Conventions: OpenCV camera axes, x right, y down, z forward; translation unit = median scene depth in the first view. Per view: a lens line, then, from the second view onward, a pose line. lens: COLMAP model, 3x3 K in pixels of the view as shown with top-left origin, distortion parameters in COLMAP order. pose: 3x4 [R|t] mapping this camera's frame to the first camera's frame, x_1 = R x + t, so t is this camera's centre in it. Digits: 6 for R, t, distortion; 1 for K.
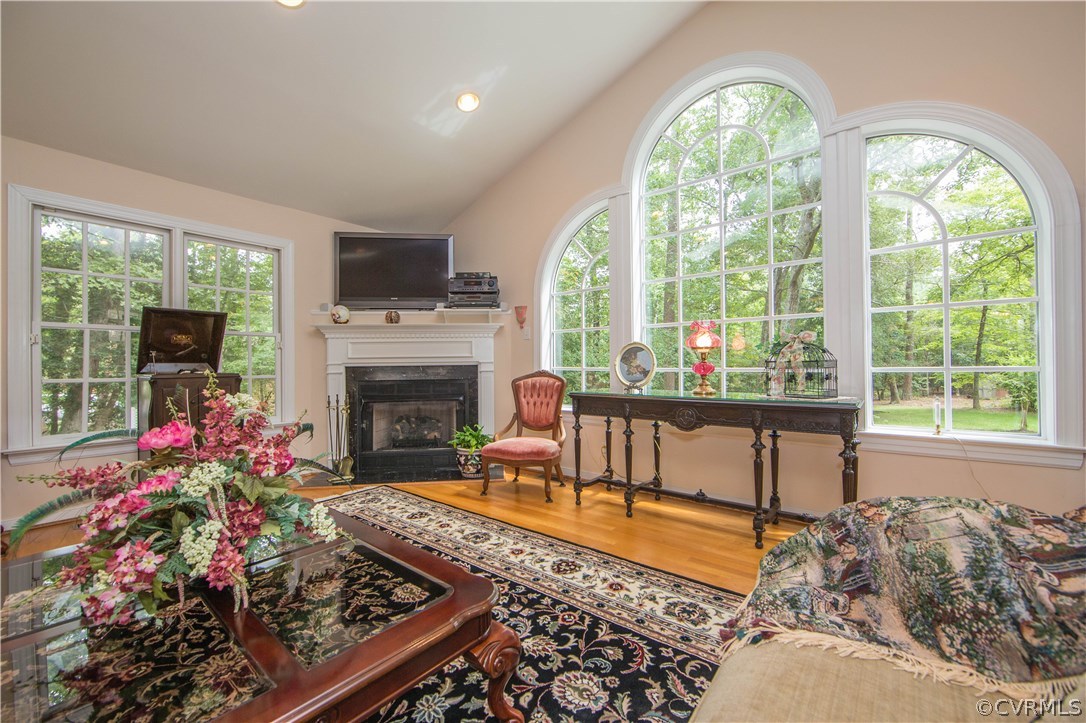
lens RADIAL K [[451.2, 0, 544.7], [0, 451.2, 359.8], [0, 0, 1]] dist [-0.011775, 0.001998]
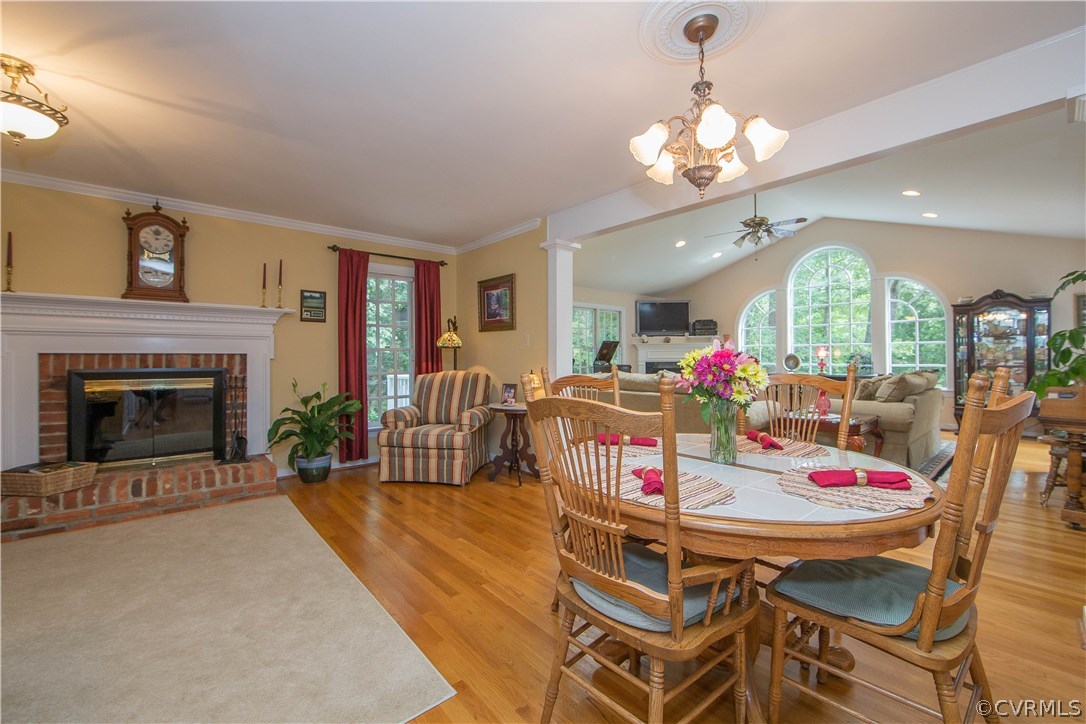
lens RADIAL K [[451.2, 0, 540.5], [0, 451.2, 355.7], [0, 0, 1]] dist [-0.011775, 0.001998]
pose [[0.981973, 0.004092, -0.188979, -0.707808], [-0.002498, 0.999959, 0.008673, -0.045728], [0.189007, -0.008045, 0.981943, -1.741777]]
